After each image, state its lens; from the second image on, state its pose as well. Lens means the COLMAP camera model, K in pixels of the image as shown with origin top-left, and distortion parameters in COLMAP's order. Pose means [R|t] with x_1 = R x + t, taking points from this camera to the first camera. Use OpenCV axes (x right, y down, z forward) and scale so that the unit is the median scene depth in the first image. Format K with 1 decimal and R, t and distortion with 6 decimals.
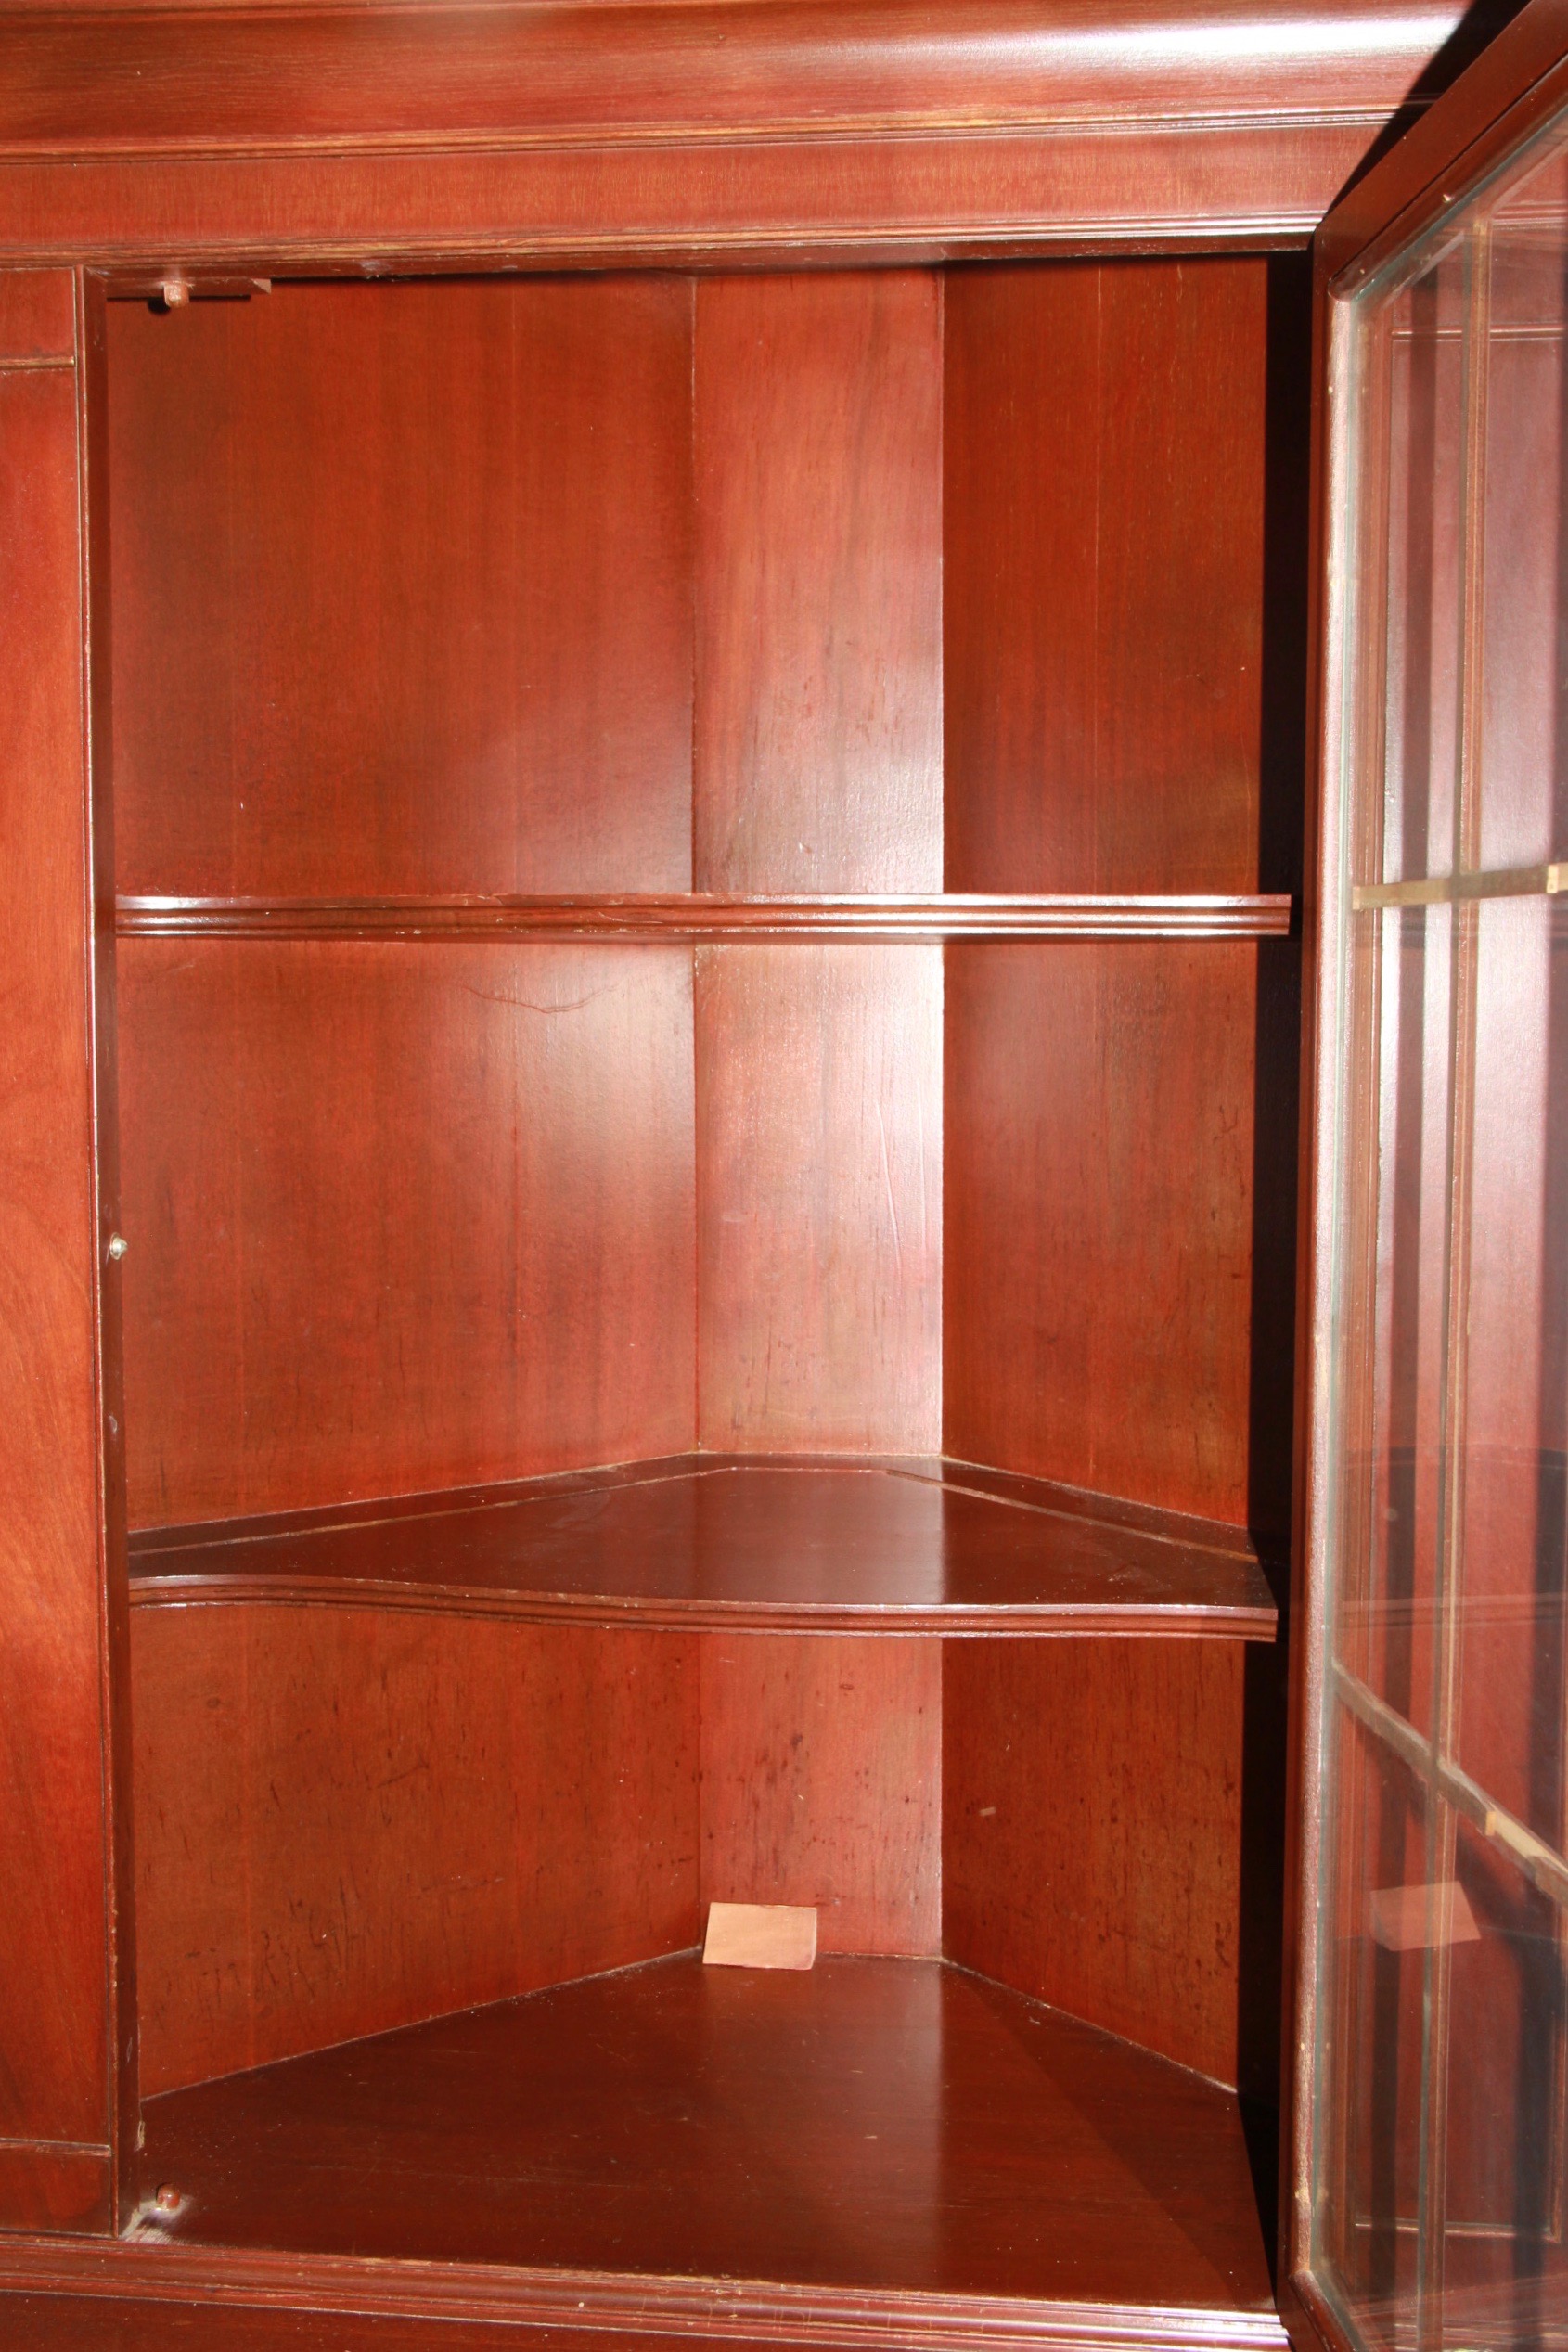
lens RADIAL K [[3076.3, 0, 784.0], [0, 3076.3, 1176.0], [0, 0, 1]] dist [0.104135, 0.021519]
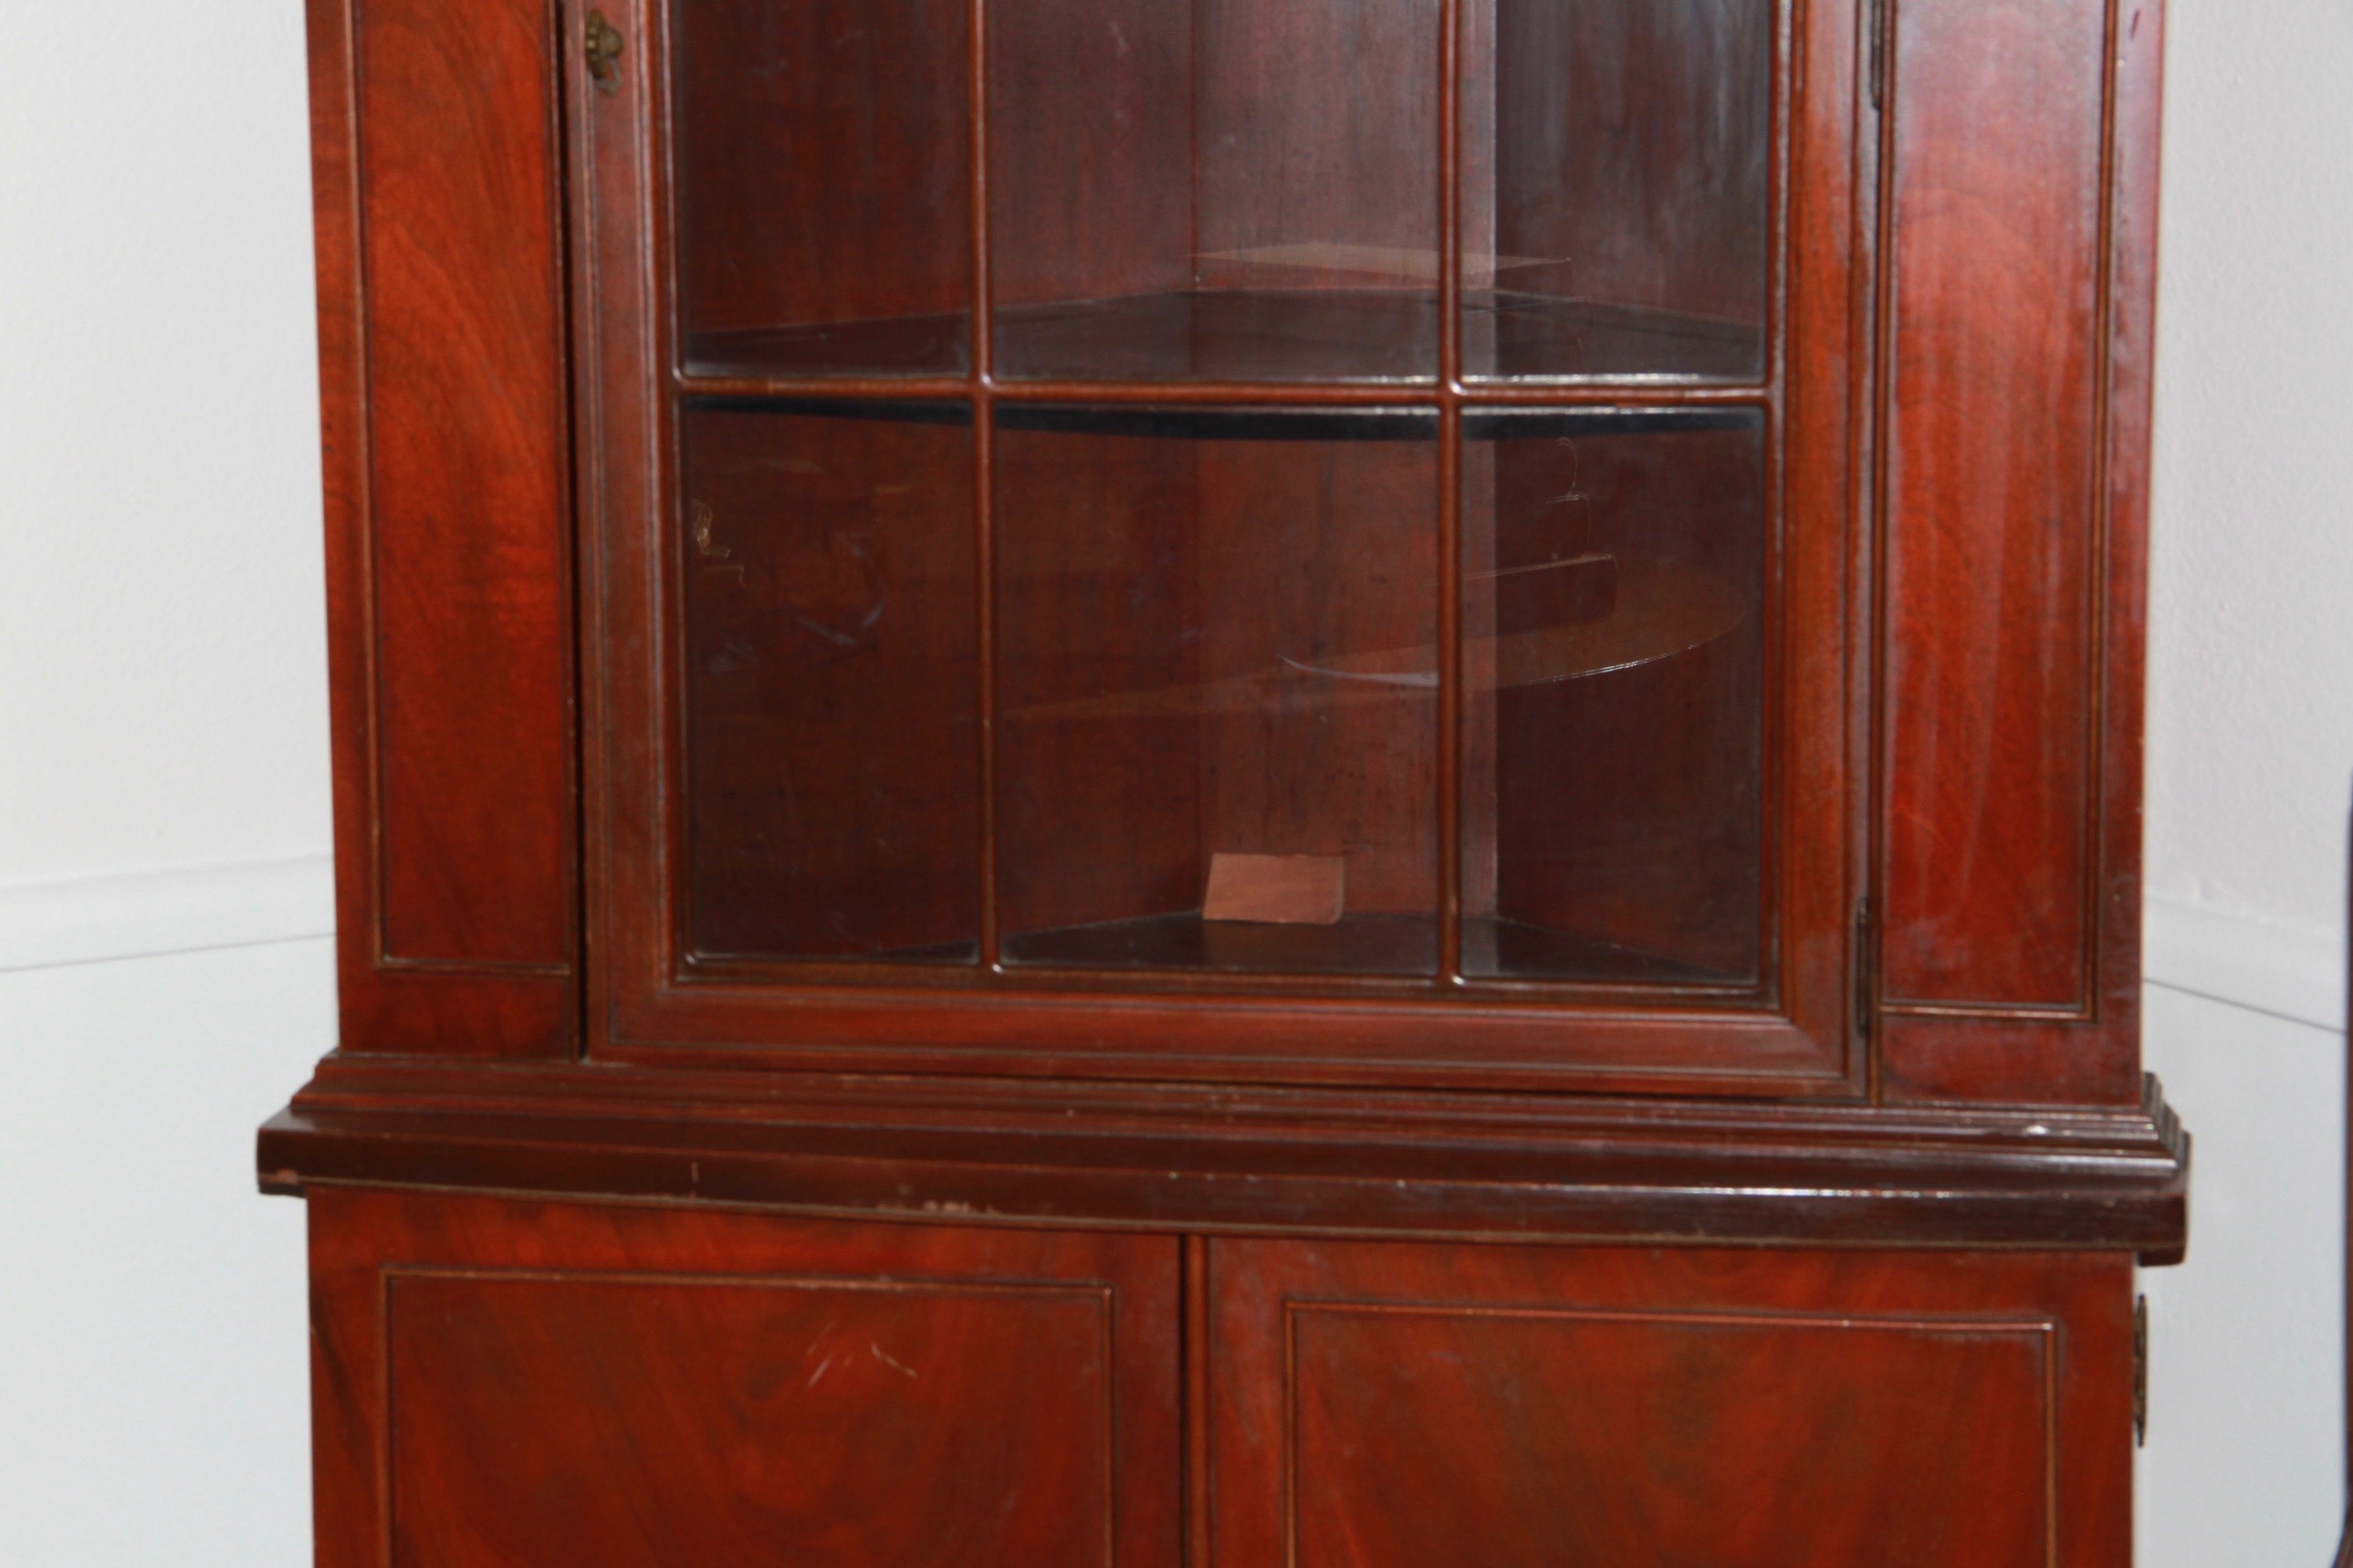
lens RADIAL K [[7110.9, 0, 1111.4], [0, 7110.9, 785.7], [0, 0, 1]] dist [0.646061, -0.448966]
pose [[0.998927, 0.001009, -0.046298, 0.048191], [0.003279, 0.995712, 0.092446, 0.059060], [0.046193, -0.092499, 0.994641, -1.148174]]
